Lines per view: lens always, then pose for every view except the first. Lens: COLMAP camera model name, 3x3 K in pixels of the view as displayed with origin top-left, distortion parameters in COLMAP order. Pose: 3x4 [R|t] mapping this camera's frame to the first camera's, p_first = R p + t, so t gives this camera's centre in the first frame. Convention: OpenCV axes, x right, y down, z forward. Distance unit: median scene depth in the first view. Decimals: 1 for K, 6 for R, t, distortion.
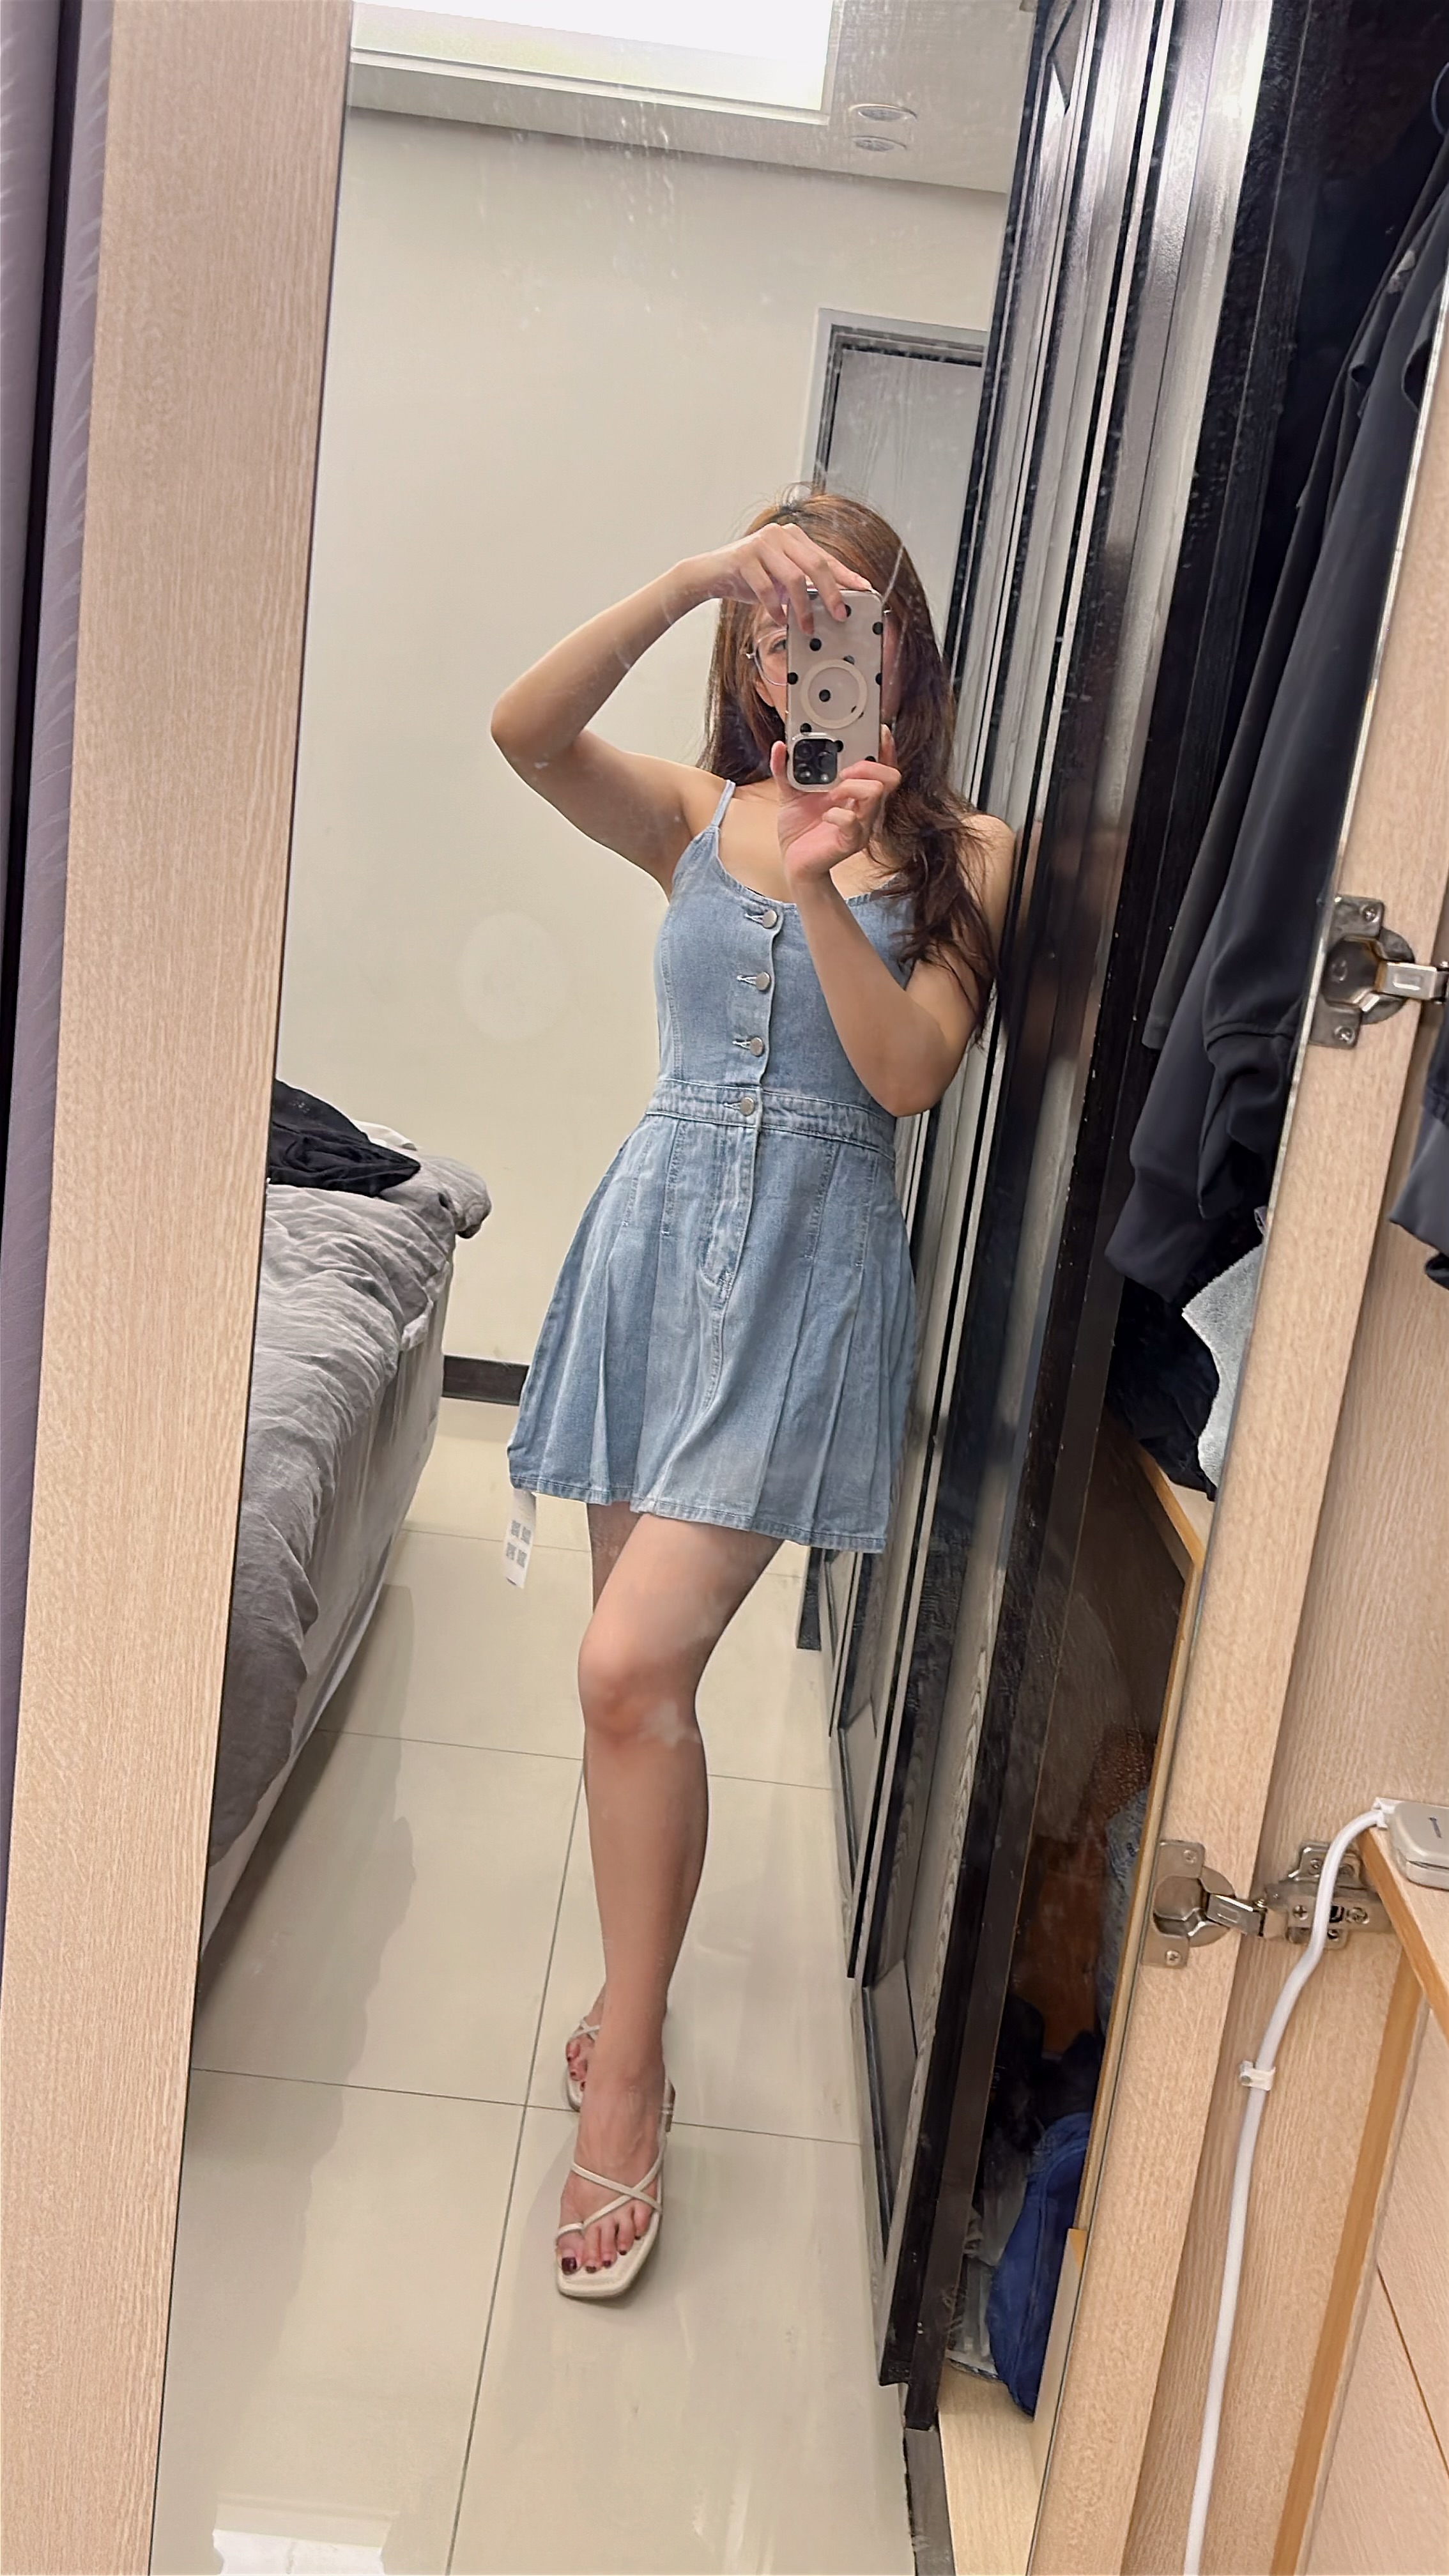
lens RADIAL K [[2273.4, 0, 724.5], [0, 2273.4, 1288.0], [0, 0, 1]] dist [0.167197, -0.349171]
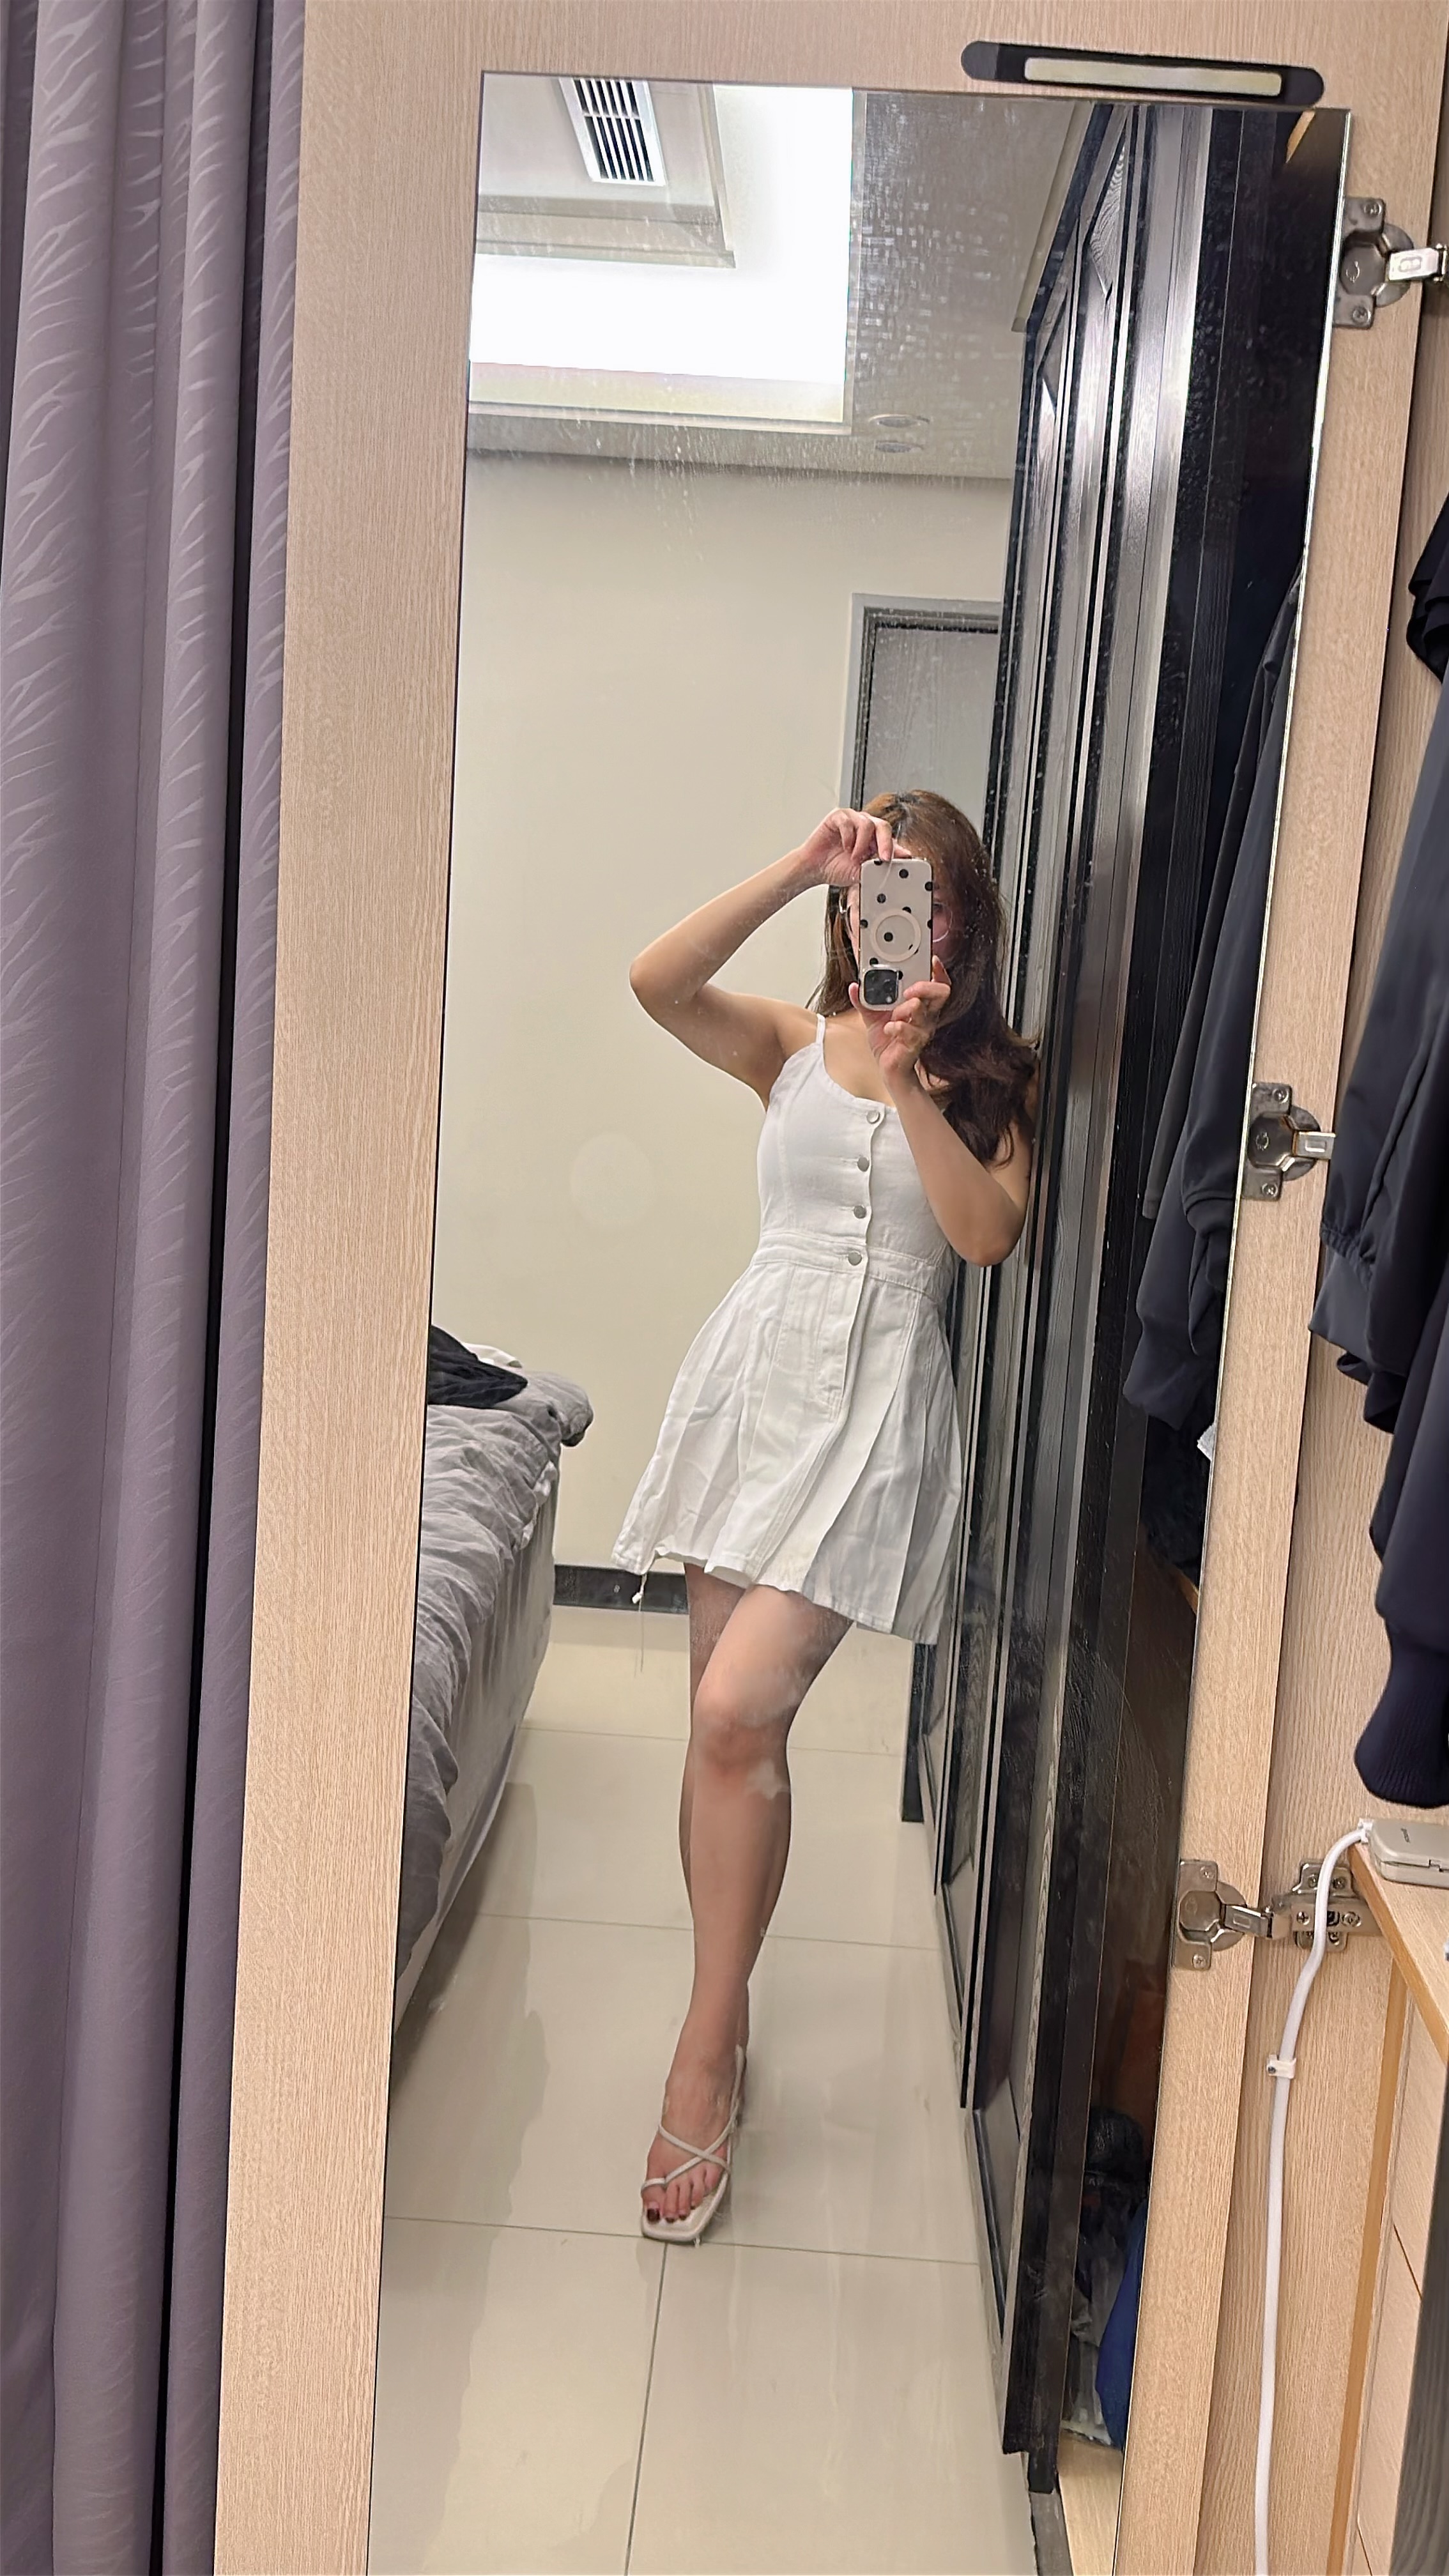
lens RADIAL K [[2273.4, 0, 724.5], [0, 2273.4, 1288.0], [0, 0, 1]] dist [0.167197, -0.349171]
pose [[0.997719, -0.056001, -0.037695, 0.012743], [0.052008, 0.993664, -0.099639, 0.048821], [0.043036, 0.097451, 0.994309, -0.240246]]
